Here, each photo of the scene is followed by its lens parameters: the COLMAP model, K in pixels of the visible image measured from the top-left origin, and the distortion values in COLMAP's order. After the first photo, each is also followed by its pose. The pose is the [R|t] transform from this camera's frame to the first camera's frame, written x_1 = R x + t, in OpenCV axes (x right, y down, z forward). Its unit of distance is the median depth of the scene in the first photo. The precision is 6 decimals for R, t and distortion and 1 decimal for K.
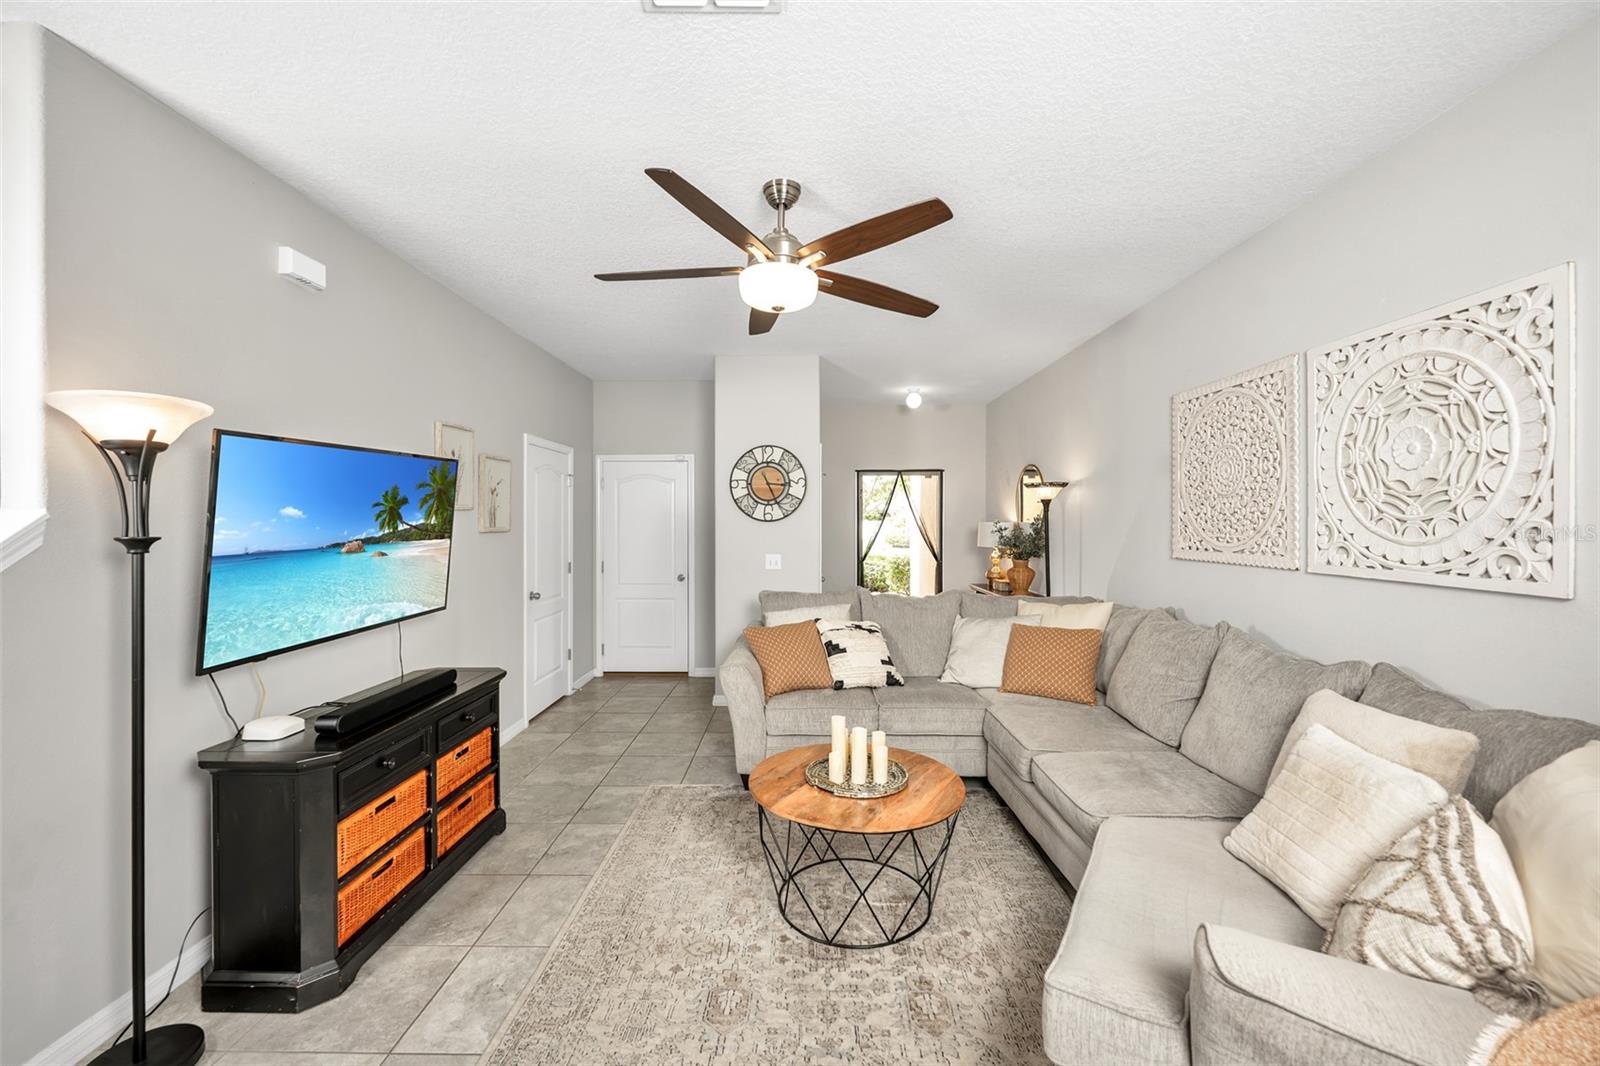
lens RADIAL K [[673.4, 0, 776.6], [0, 673.4, 529.8], [0, 0, 1]] dist [-0.001931, -0.001159]
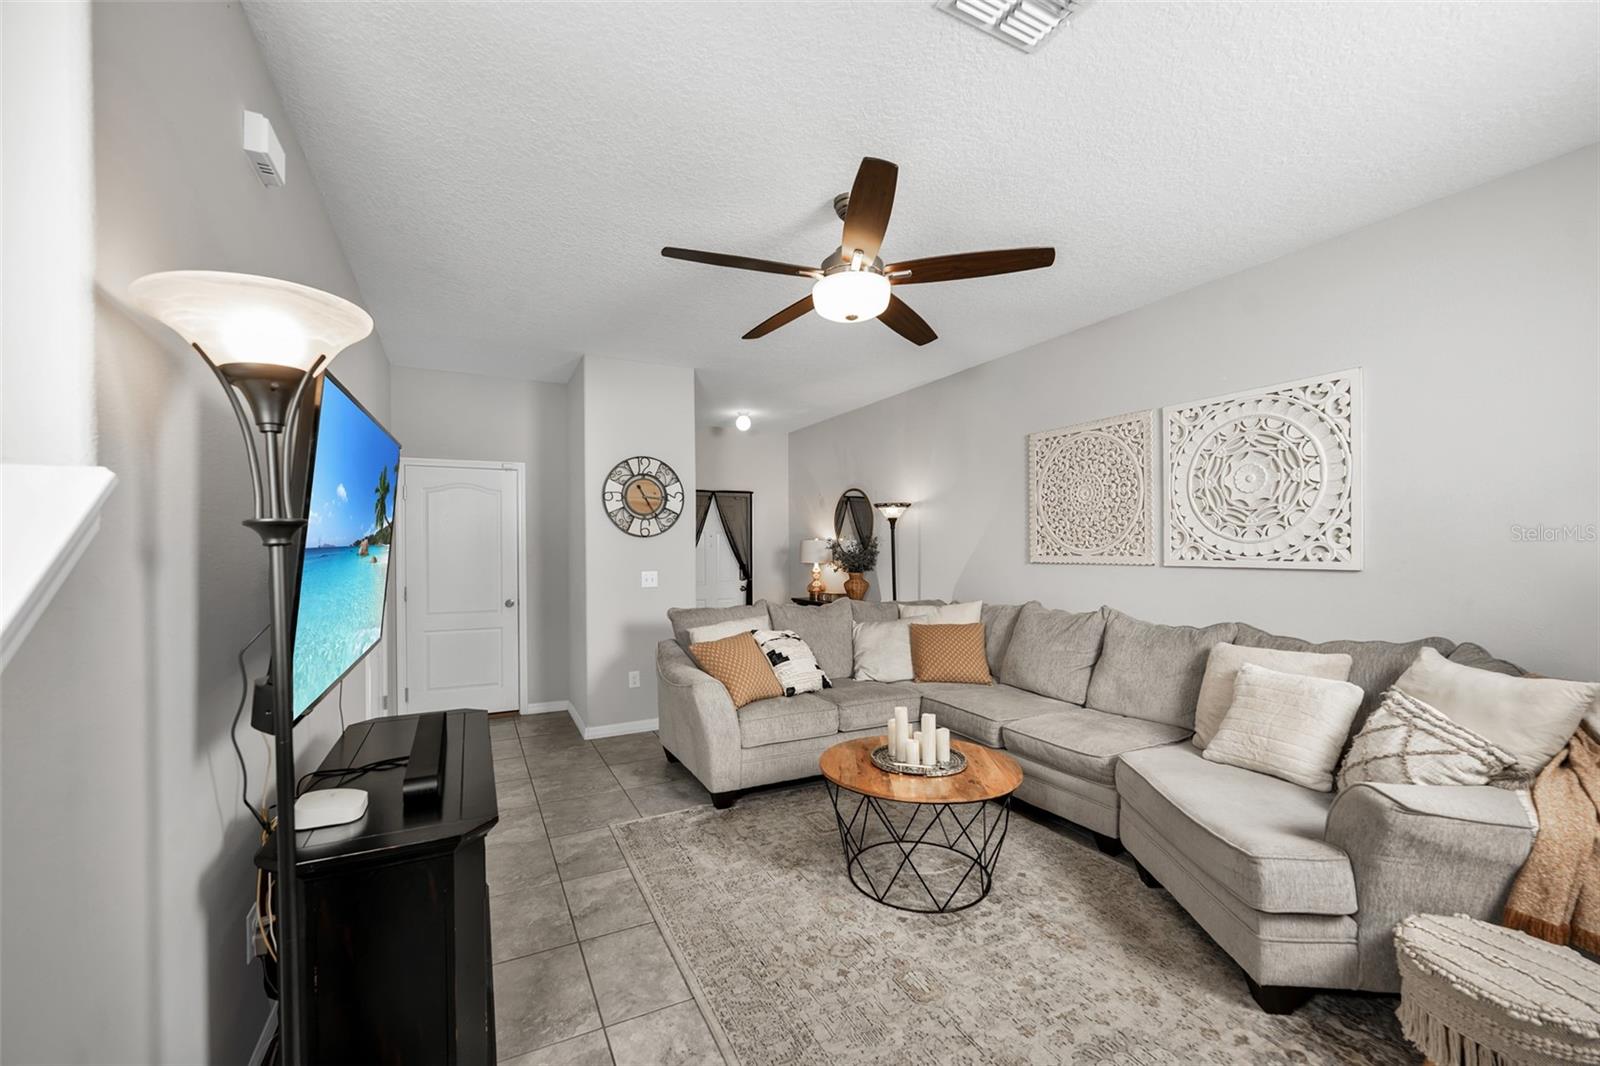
lens RADIAL K [[673.4, 0, 785.7], [0, 673.4, 557.7], [0, 0, 1]] dist [-0.001931, -0.001159]
pose [[0.880331, -0.010458, 0.474245, -0.585125], [0.011155, 0.999937, 0.001344, 0.036225], [-0.474229, 0.004107, 0.880392, 0.145066]]
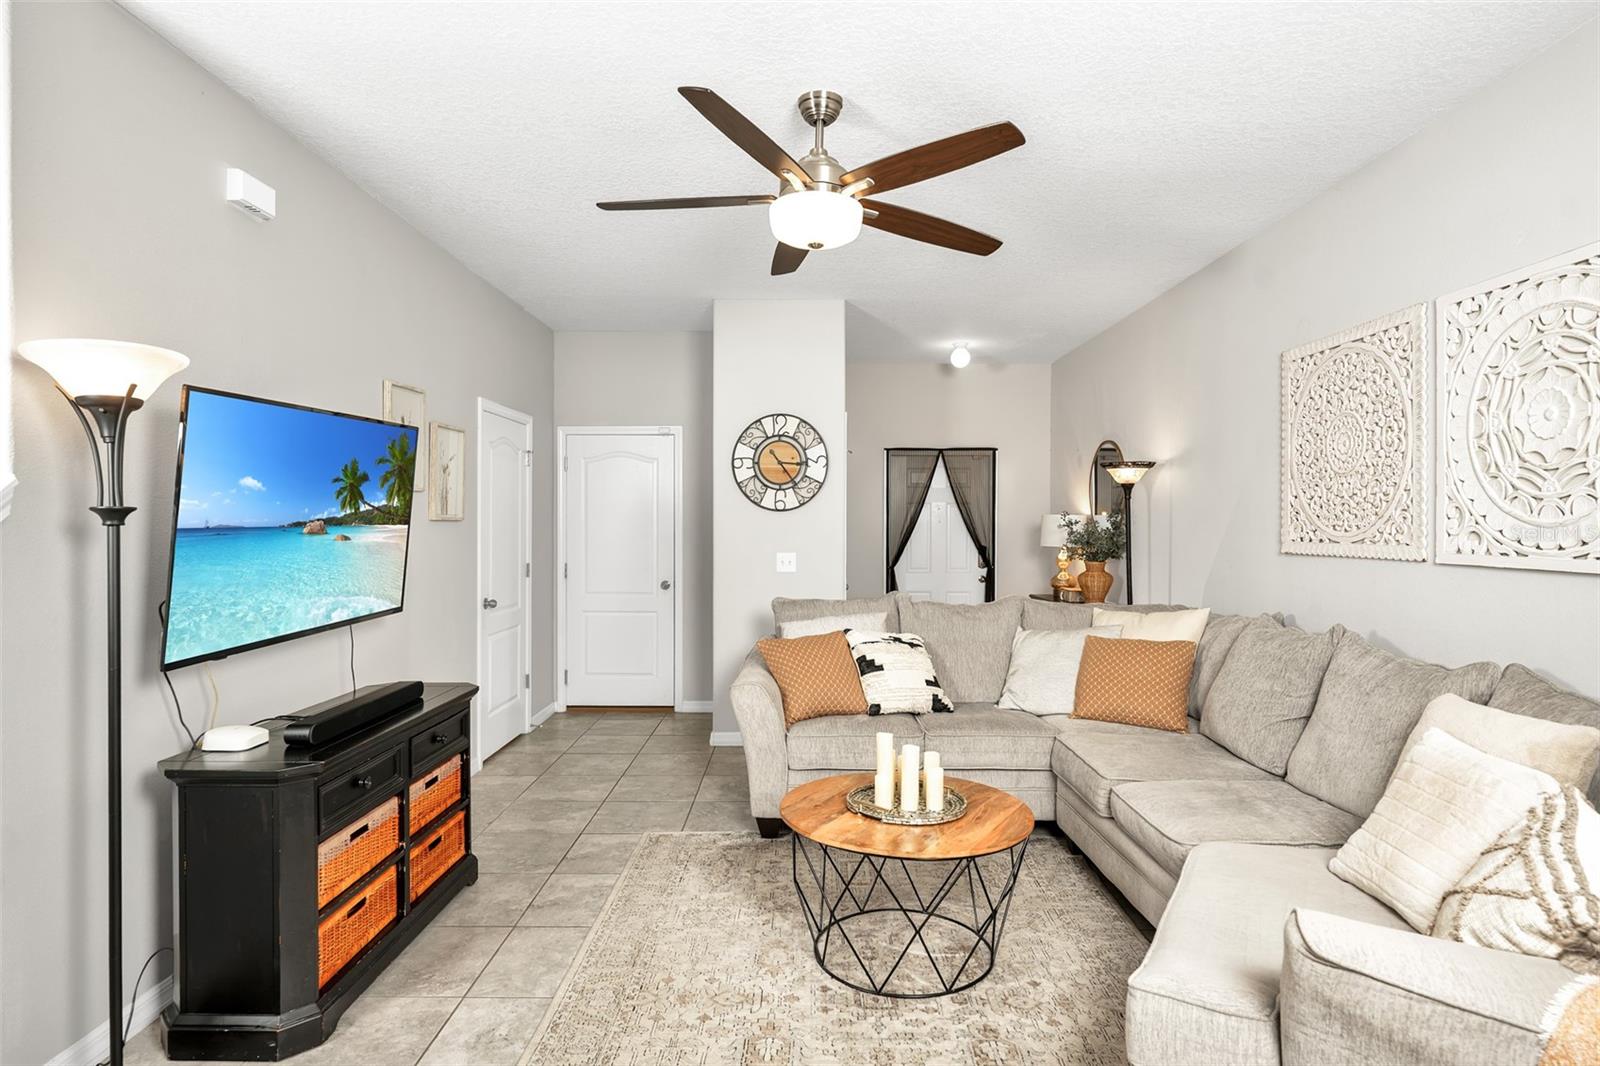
lens RADIAL K [[920.9, 0, 787.1], [0, 920.9, 556.0], [0, 0, 1]] dist [0.006844, 0.004058]
pose [[0.999623, 0.000926, 0.027458, -0.069298], [-0.001585, 0.999711, 0.023971, 0.028750], [-0.027427, -0.024005, 0.999336, -0.158698]]
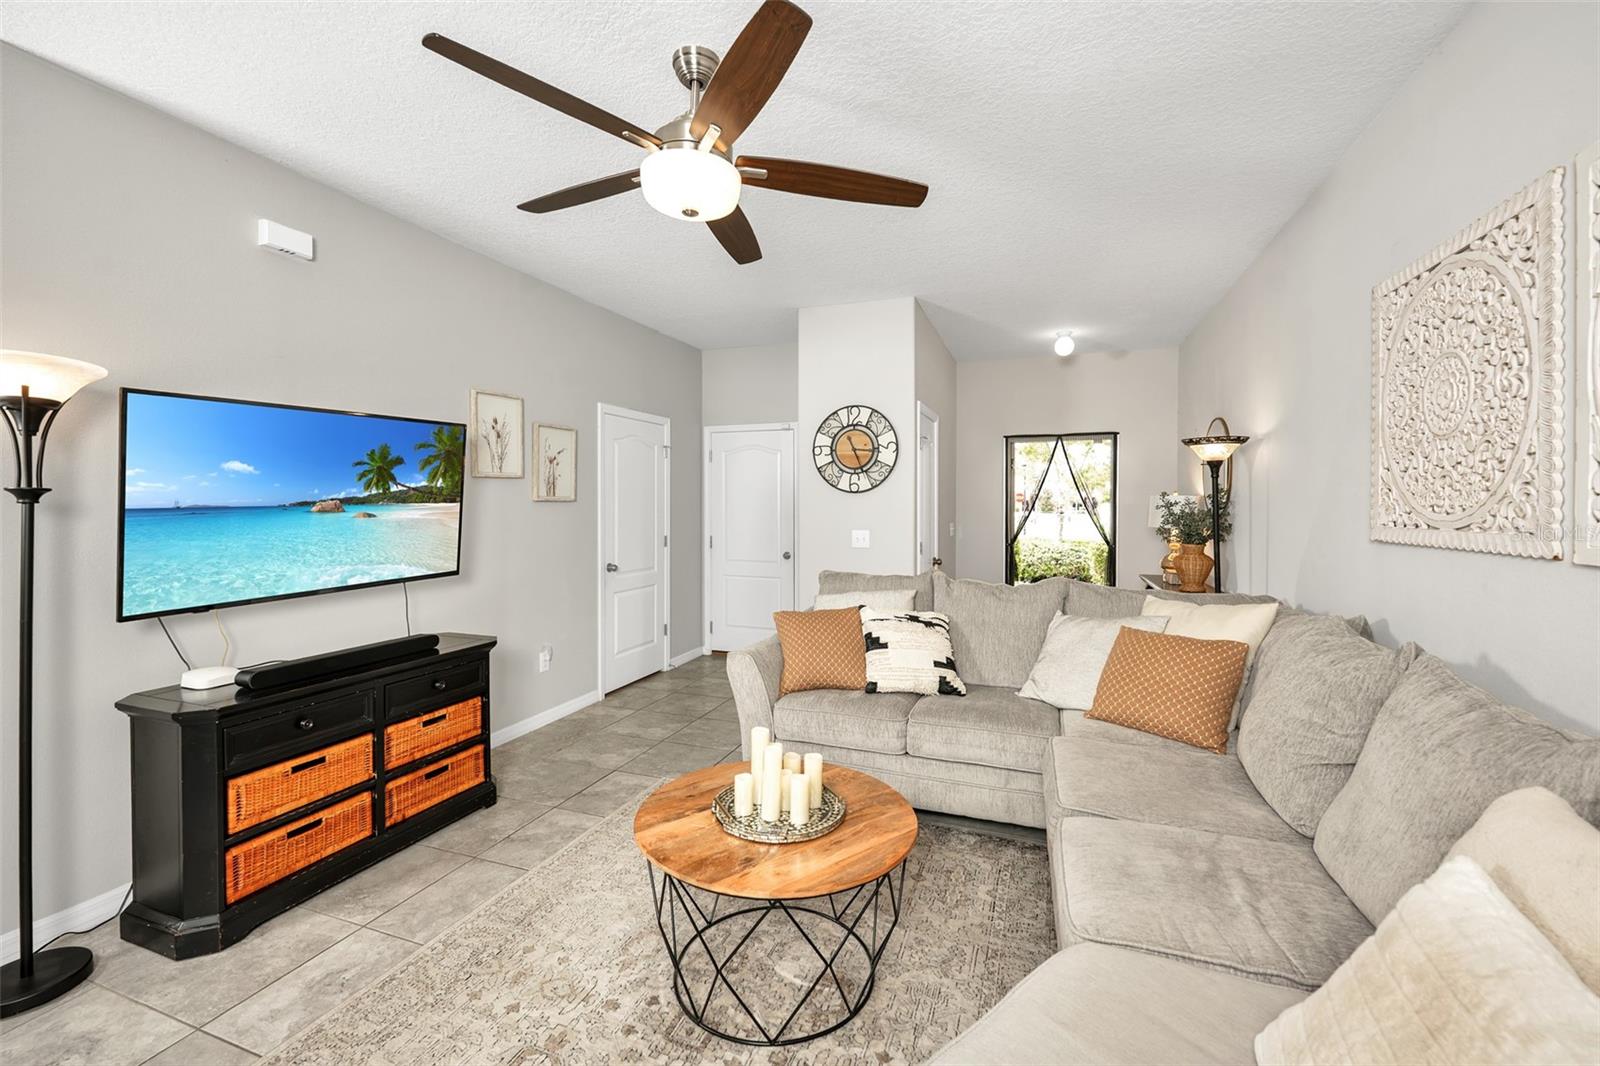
lens RADIAL K [[673.4, 0, 773.7], [0, 673.4, 520.8], [0, 0, 1]] dist [-0.001931, -0.001159]
pose [[0.942723, 0.010902, -0.333398, 0.369030], [-0.006768, 0.999885, 0.013557, 0.026489], [0.333508, -0.010524, 0.942689, 0.276954]]
